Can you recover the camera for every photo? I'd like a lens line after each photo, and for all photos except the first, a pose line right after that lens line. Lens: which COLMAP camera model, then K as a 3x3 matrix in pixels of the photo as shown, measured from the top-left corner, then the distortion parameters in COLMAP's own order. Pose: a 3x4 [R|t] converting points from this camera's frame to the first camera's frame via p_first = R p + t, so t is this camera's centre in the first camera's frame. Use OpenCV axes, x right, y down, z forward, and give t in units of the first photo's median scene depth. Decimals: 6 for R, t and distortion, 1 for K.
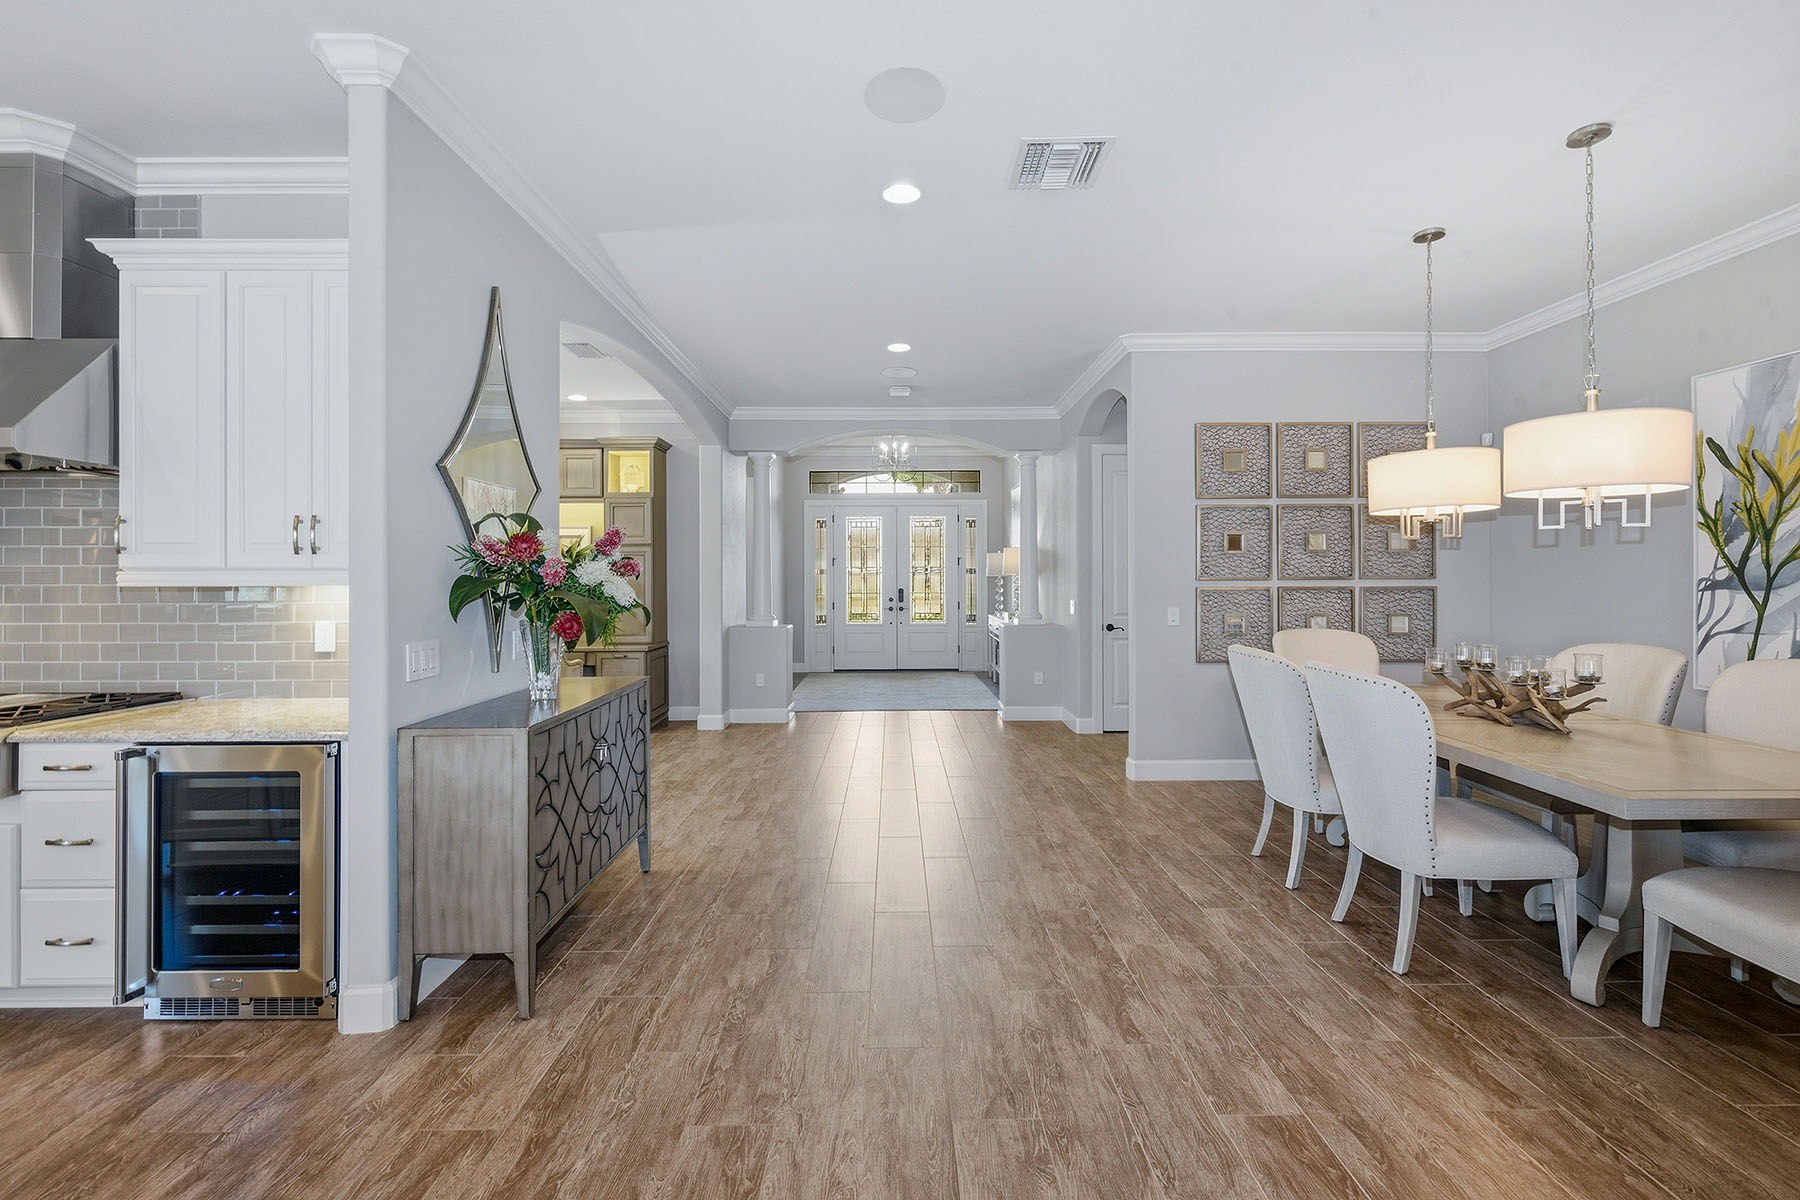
lens RADIAL K [[761.0, 0, 901.0], [0, 761.0, 575.5], [0, 0, 1]] dist [-0.000560, -0.000726]
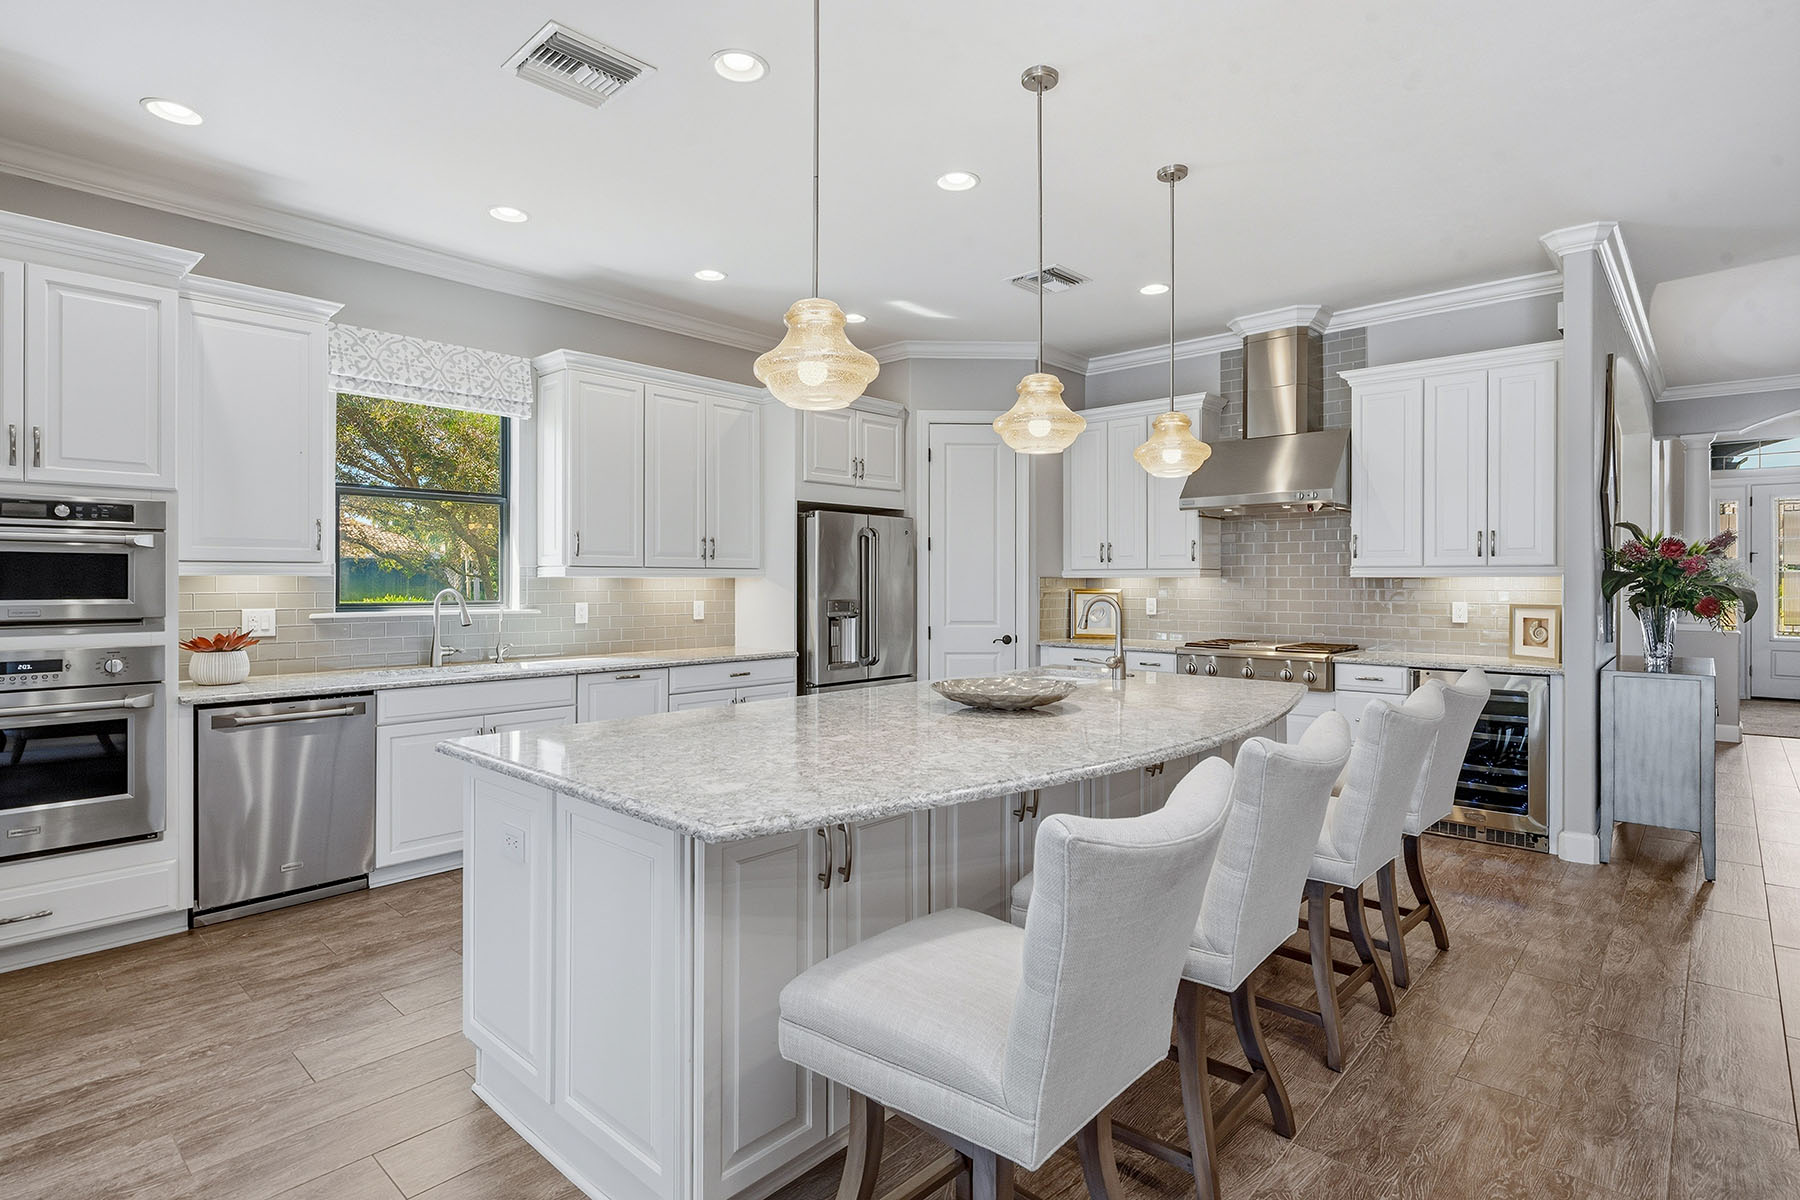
lens RADIAL K [[902.4, 0, 898.3], [0, 902.4, 585.3], [0, 0, 1]] dist [-0.000209, -0.000381]
pose [[0.735502, 0.007953, -0.677476, -0.469229], [-0.000865, 0.999941, 0.010799, 0.012415], [0.677522, -0.007357, 0.735466, -1.270879]]
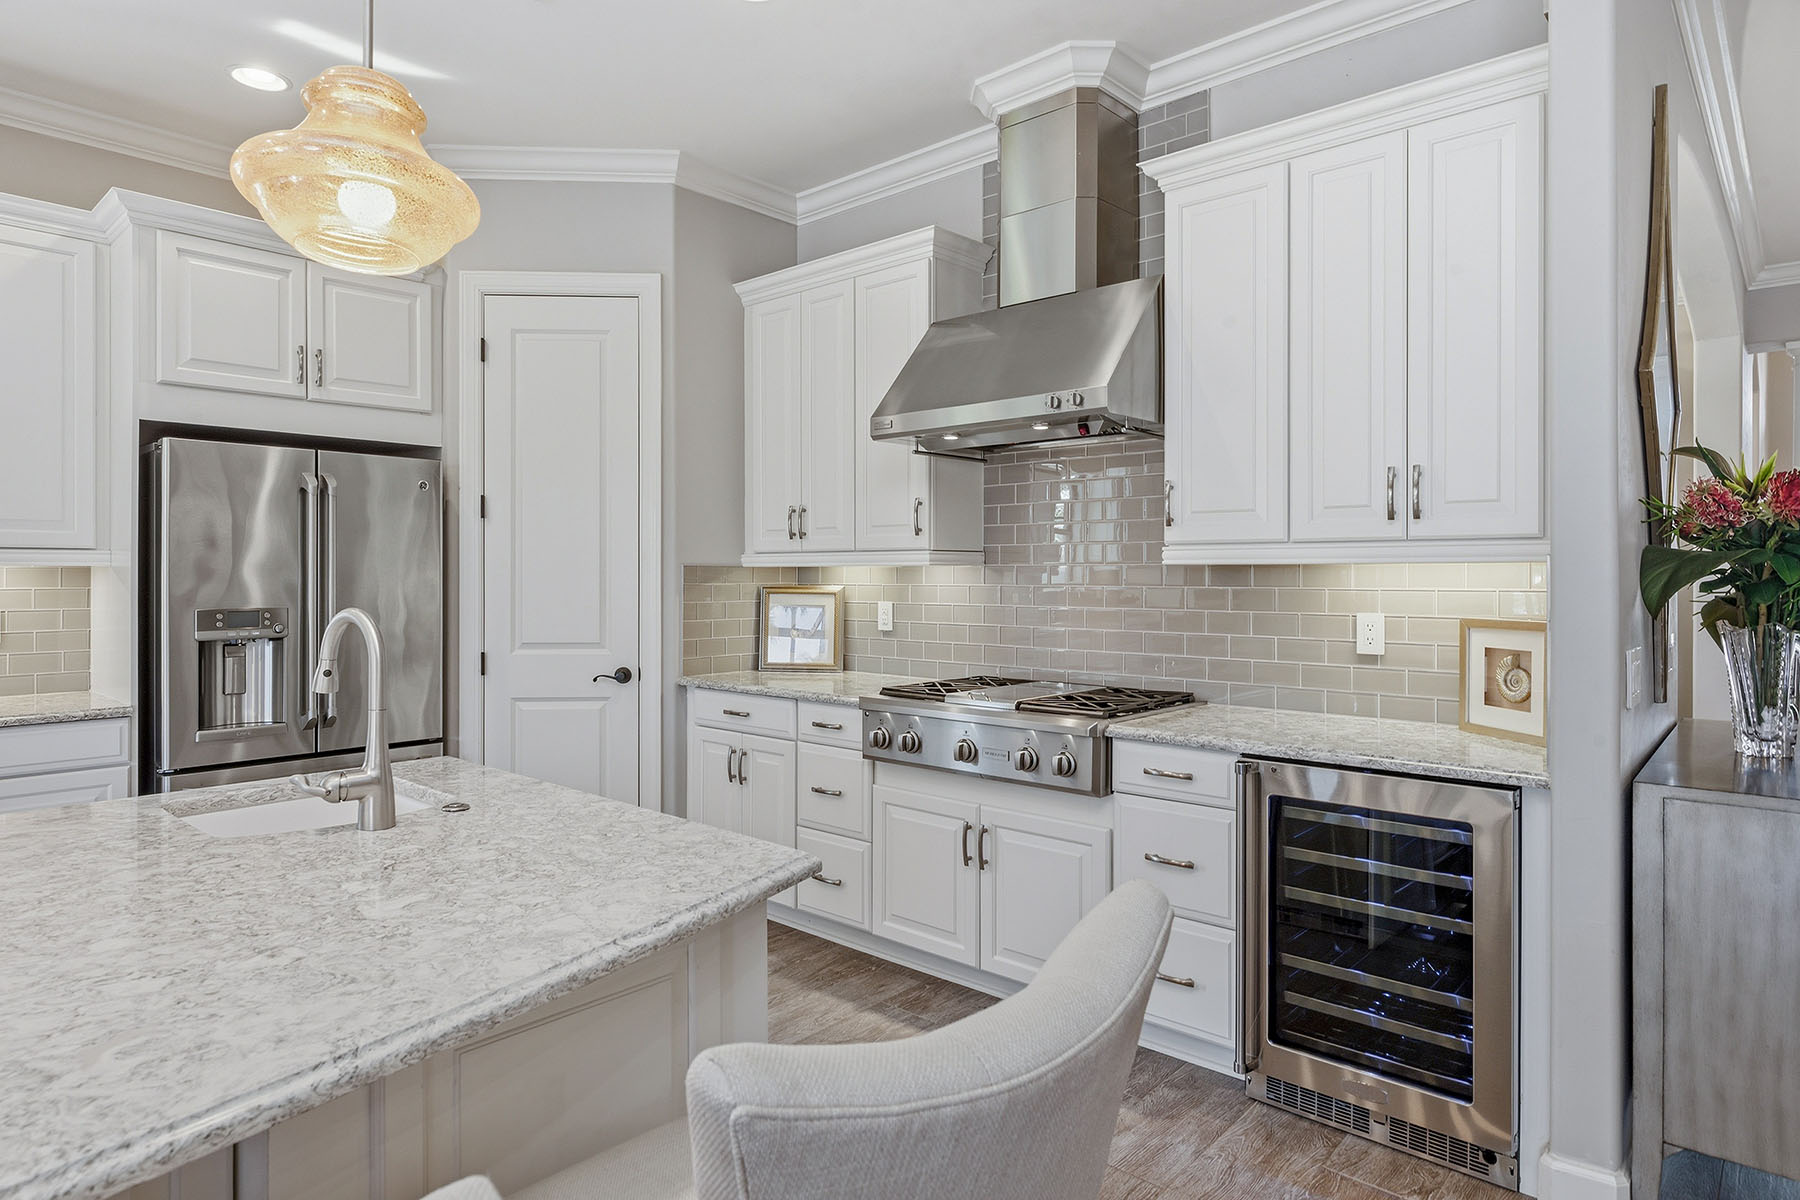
lens RADIAL K [[1018.5, 0, 910.1], [0, 1018.5, 577.7], [0, 0, 1]] dist [0.003492, -0.000280]
pose [[0.746070, 0.007150, -0.665829, -0.539252], [-0.000357, 0.999946, 0.010338, 0.019350], [0.665867, -0.007476, 0.746033, -0.048961]]
